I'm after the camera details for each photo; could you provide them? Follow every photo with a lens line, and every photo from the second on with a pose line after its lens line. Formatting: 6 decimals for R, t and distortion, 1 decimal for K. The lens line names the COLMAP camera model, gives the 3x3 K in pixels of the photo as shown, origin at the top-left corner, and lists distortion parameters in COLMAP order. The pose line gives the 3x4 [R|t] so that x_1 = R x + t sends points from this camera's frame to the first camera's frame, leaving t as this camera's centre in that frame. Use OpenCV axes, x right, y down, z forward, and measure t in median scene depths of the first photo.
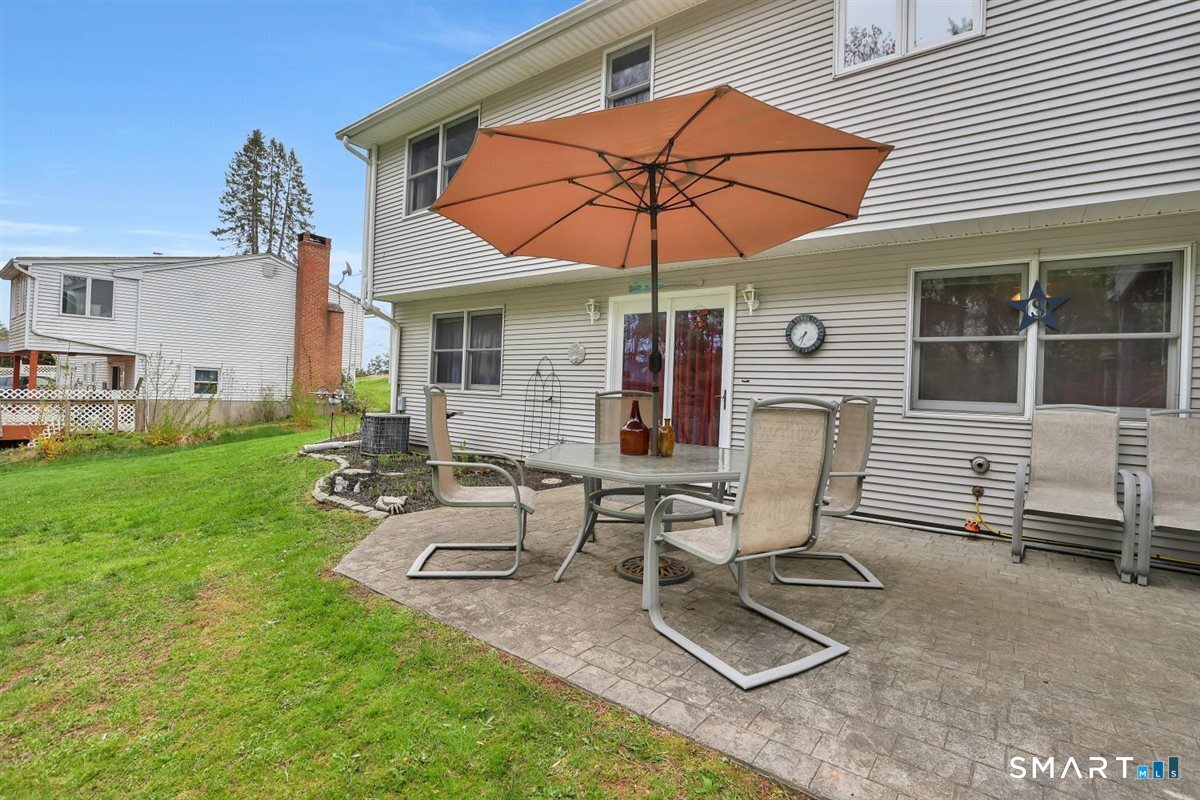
lens RADIAL K [[550.1, 0, 604.1], [0, 550.1, 392.2], [0, 0, 1]] dist [-0.016286, 0.000112]
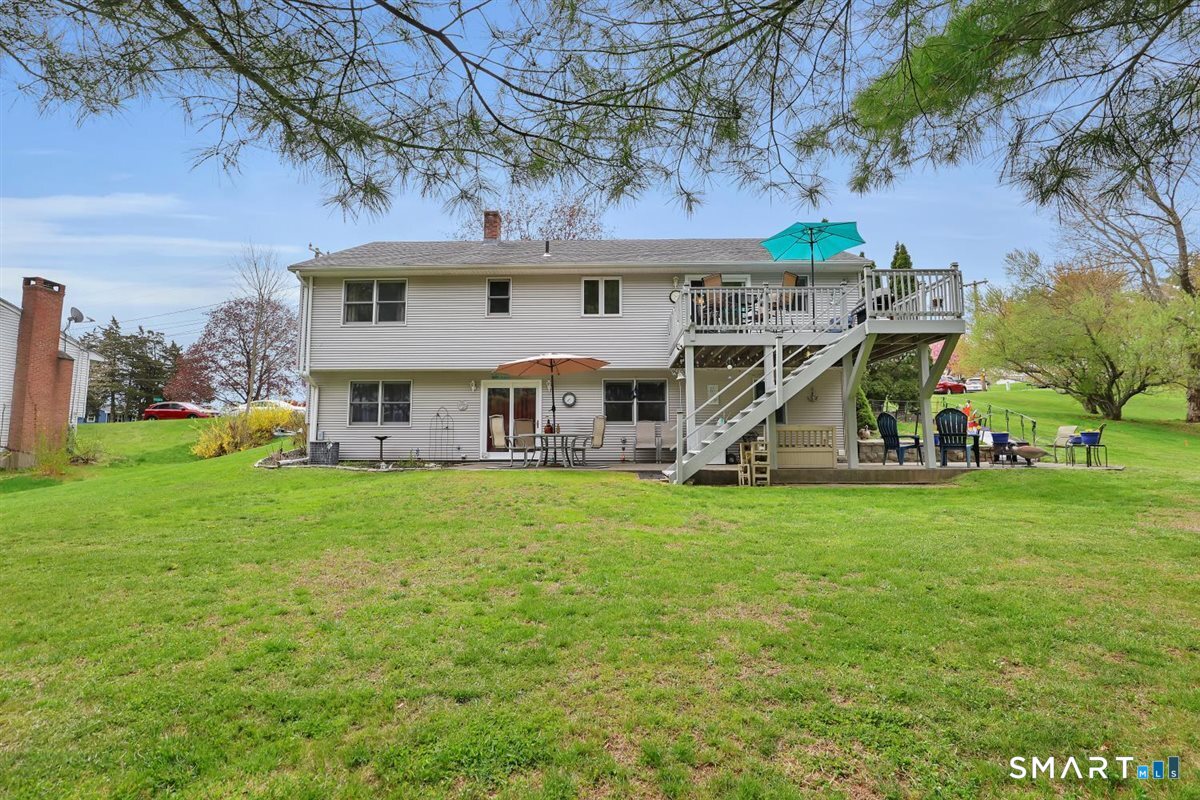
lens RADIAL K [[550.1, 0, 599.0], [0, 550.1, 404.1], [0, 0, 1]] dist [-0.016286, 0.000112]
pose [[0.803624, 0.005824, 0.595109, -0.884932], [0.034096, 0.997859, -0.055808, 0.059829], [-0.594160, 0.065140, 0.801705, -0.997705]]
